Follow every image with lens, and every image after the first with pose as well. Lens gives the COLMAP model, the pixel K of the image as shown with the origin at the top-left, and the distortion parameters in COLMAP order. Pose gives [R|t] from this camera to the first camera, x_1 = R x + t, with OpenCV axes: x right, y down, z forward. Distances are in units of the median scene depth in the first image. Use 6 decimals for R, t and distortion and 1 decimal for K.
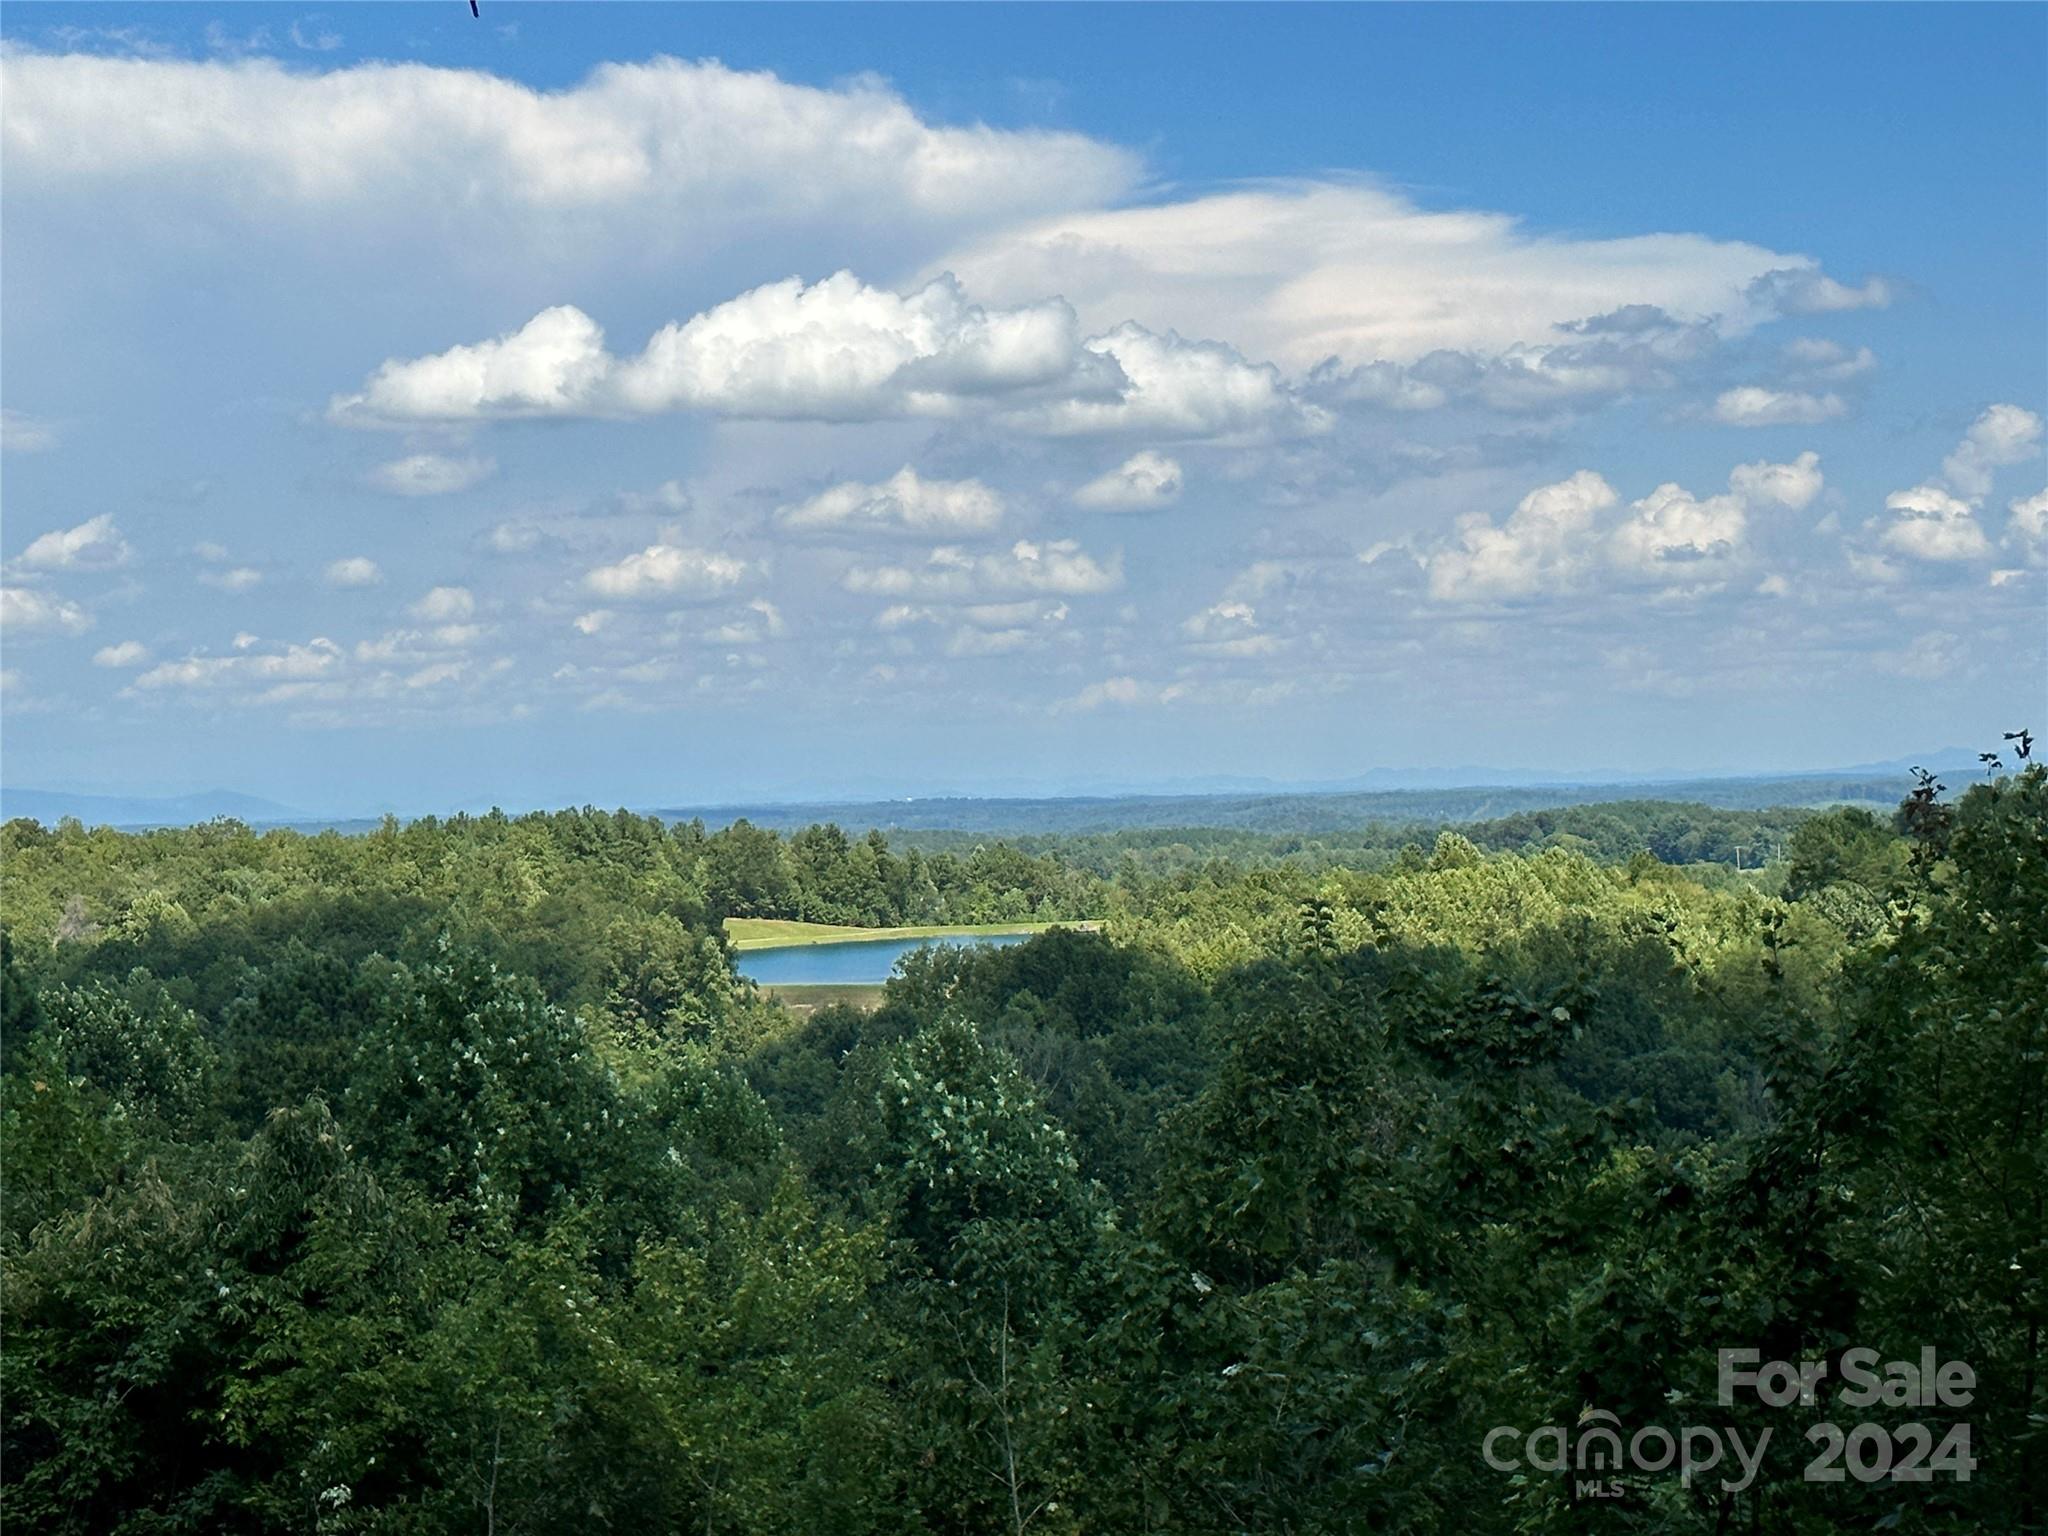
lens RADIAL K [[4302.8, 0, 1002.2], [0, 4302.8, 739.7], [0, 0, 1]] dist [0.114059, 0.000000]
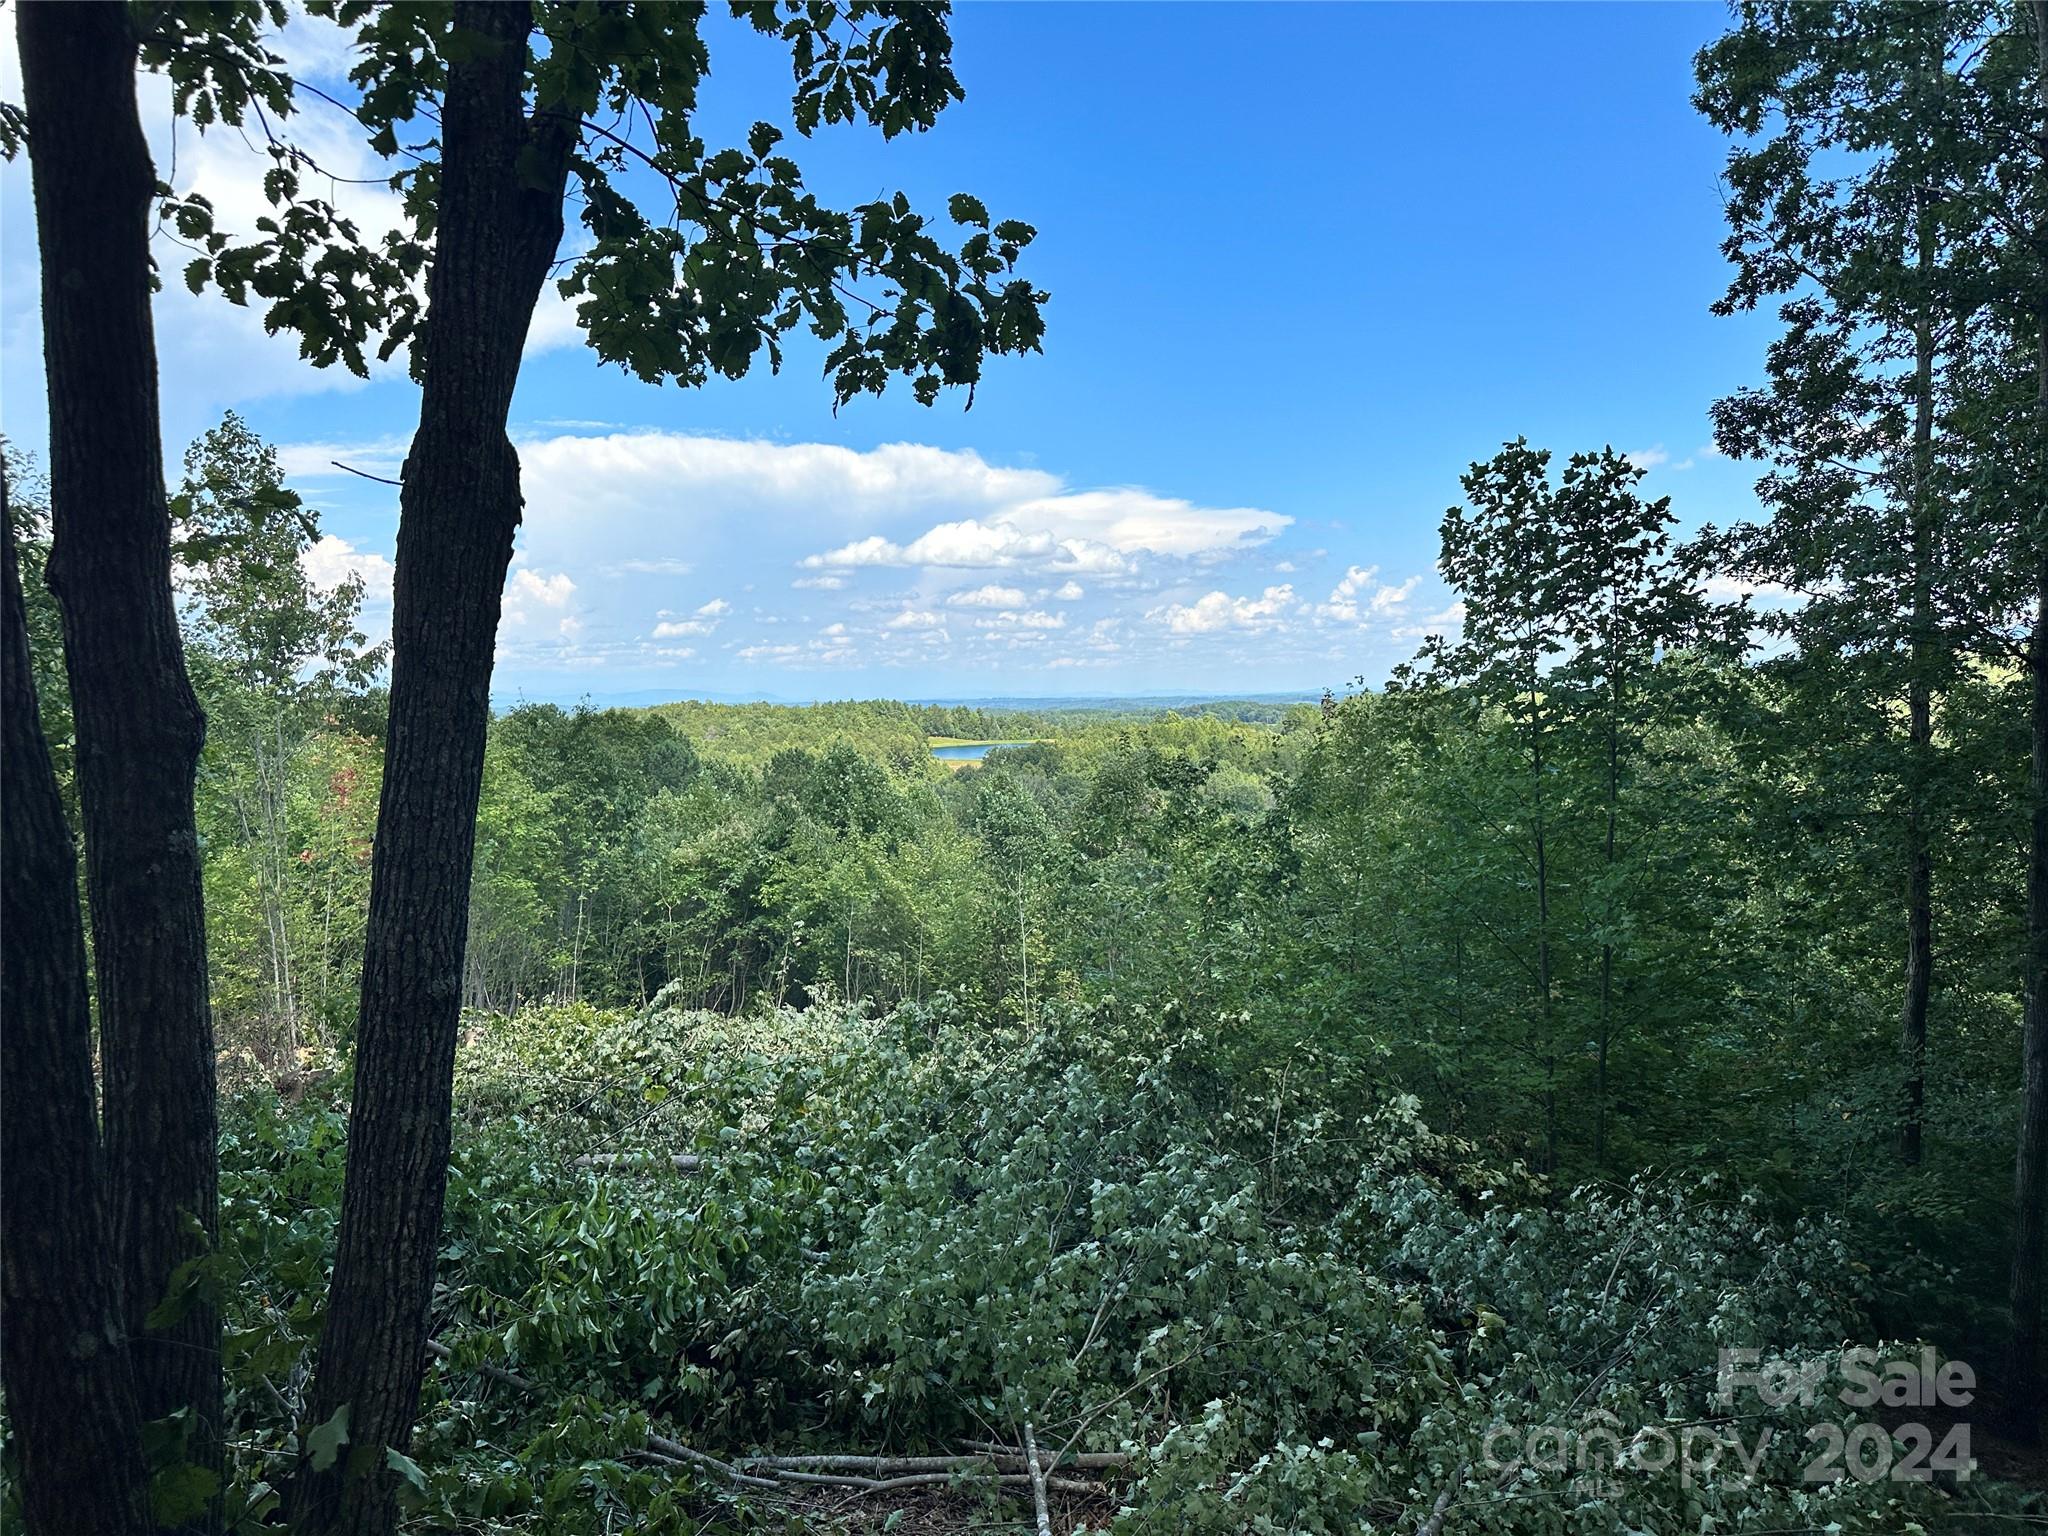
lens RADIAL K [[1441.3, 0, 1017.8], [0, 1441.3, 773.4], [0, 0, 1]] dist [0.143236, 0.002000]
pose [[0.999923, 0.012232, -0.002248, 0.000349], [-0.012058, 0.997751, 0.065937, 0.000401], [0.003049, -0.065905, 0.997821, -0.002466]]
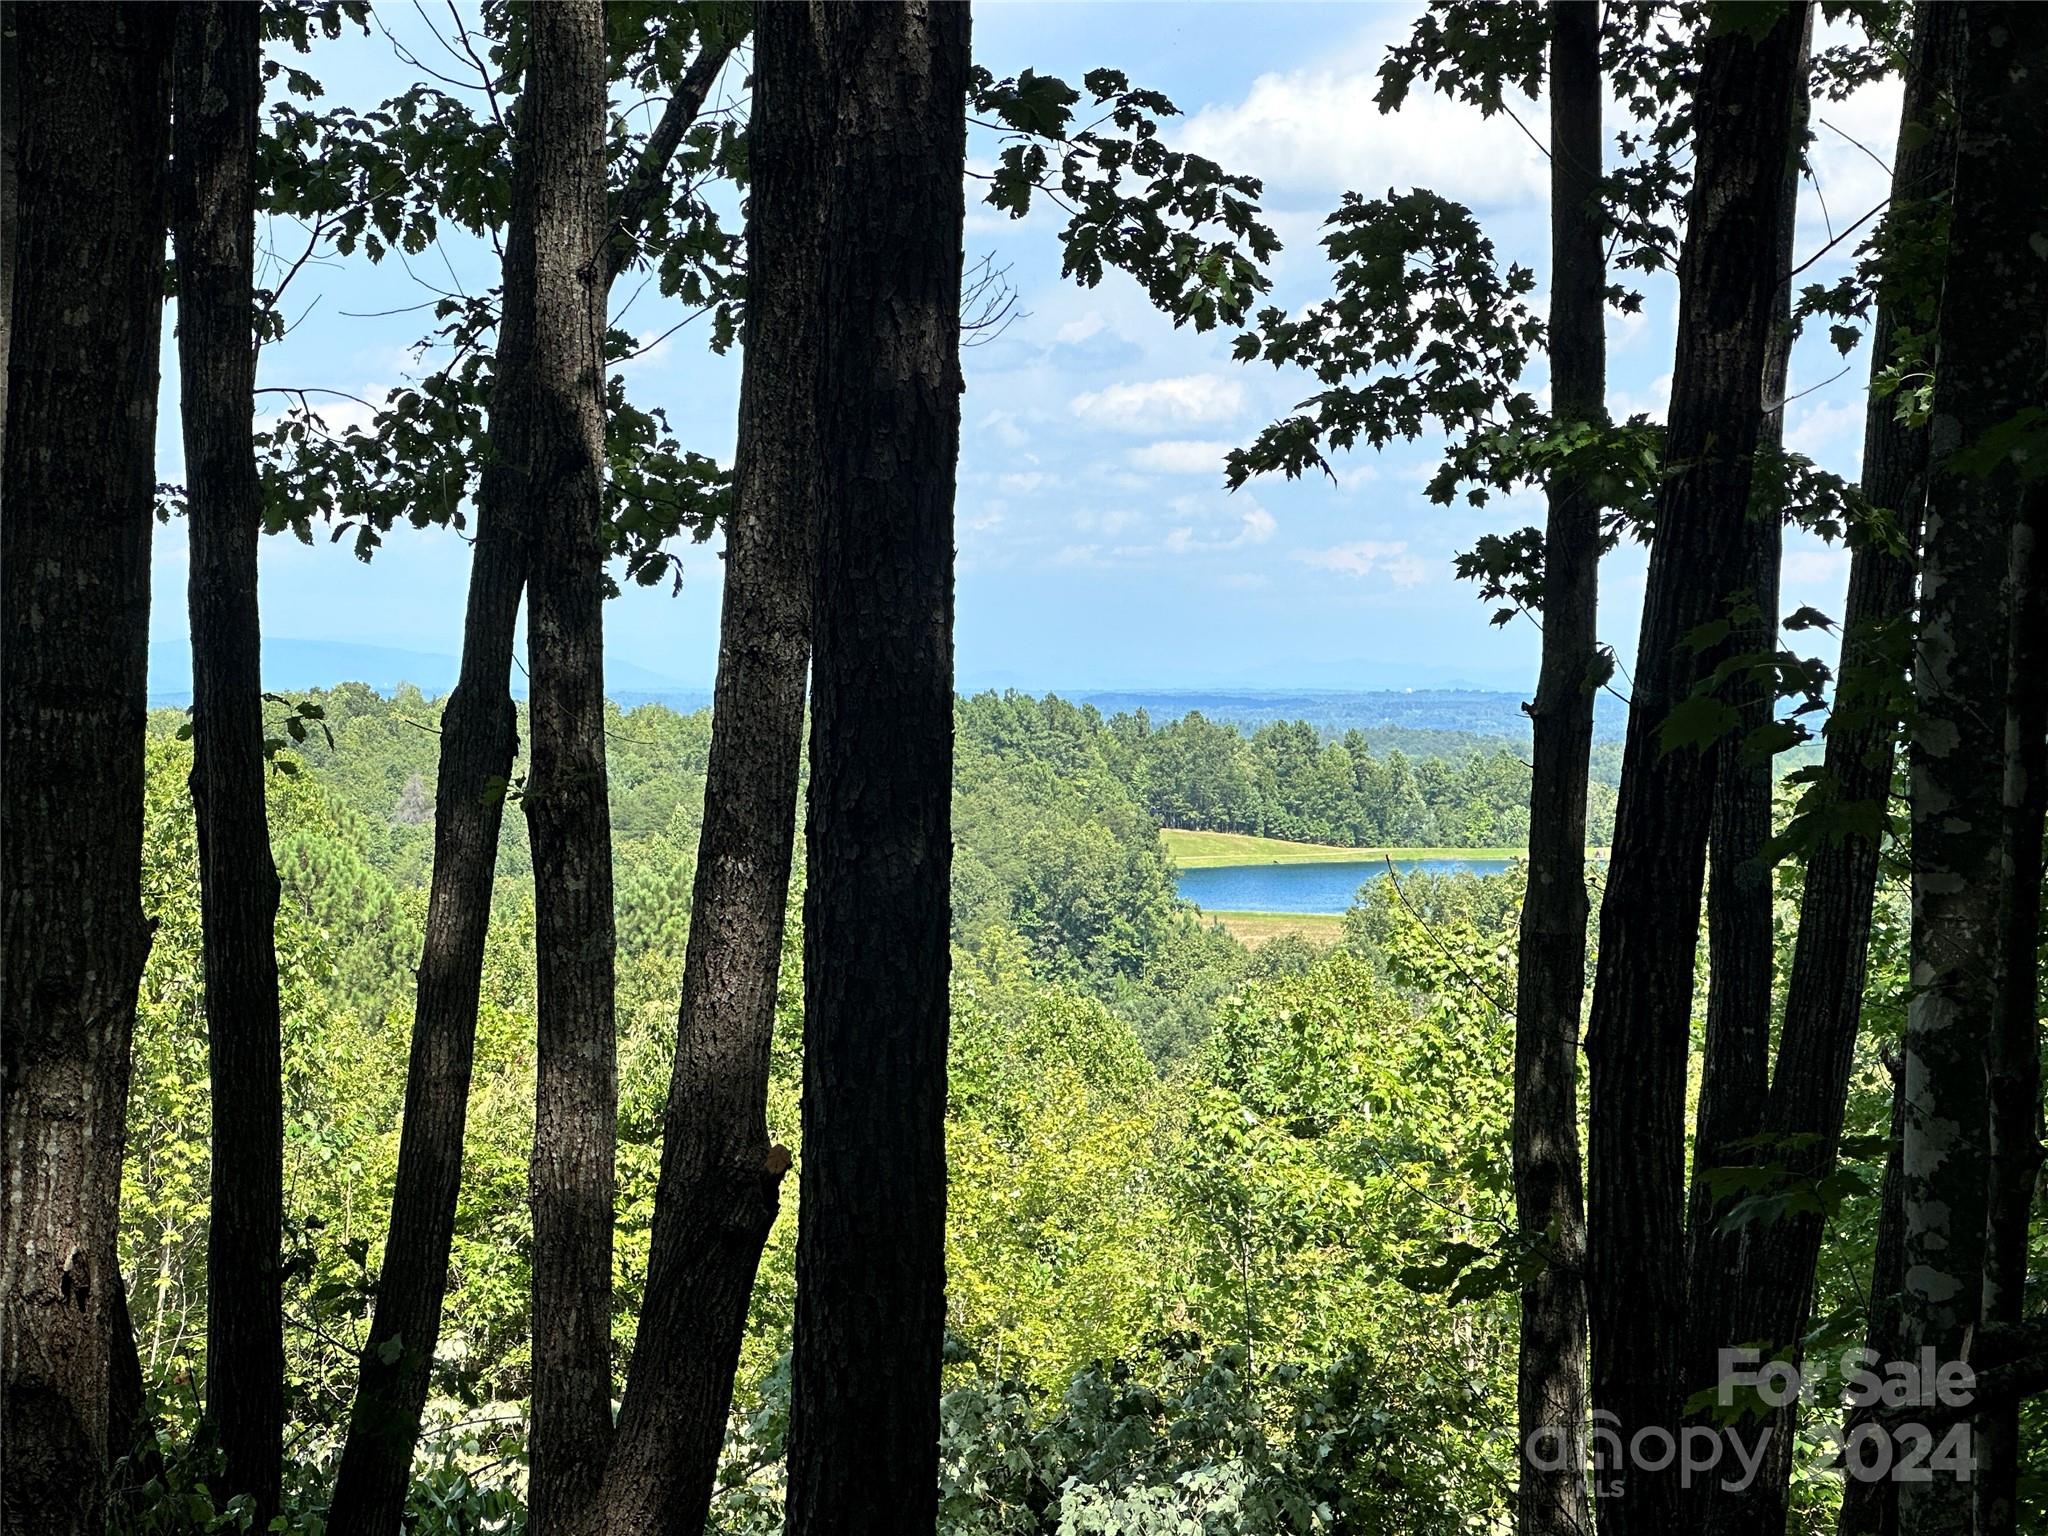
lens RADIAL K [[5947.5, 0, 1022.0], [0, 5947.5, 750.3], [0, 0, 1]] dist [0.076175, 0.000000]
pose [[0.994291, 0.034924, -0.100829, 0.044376], [-0.031898, 0.998995, 0.031476, -0.017581], [0.101827, -0.028081, 0.994406, -0.285248]]
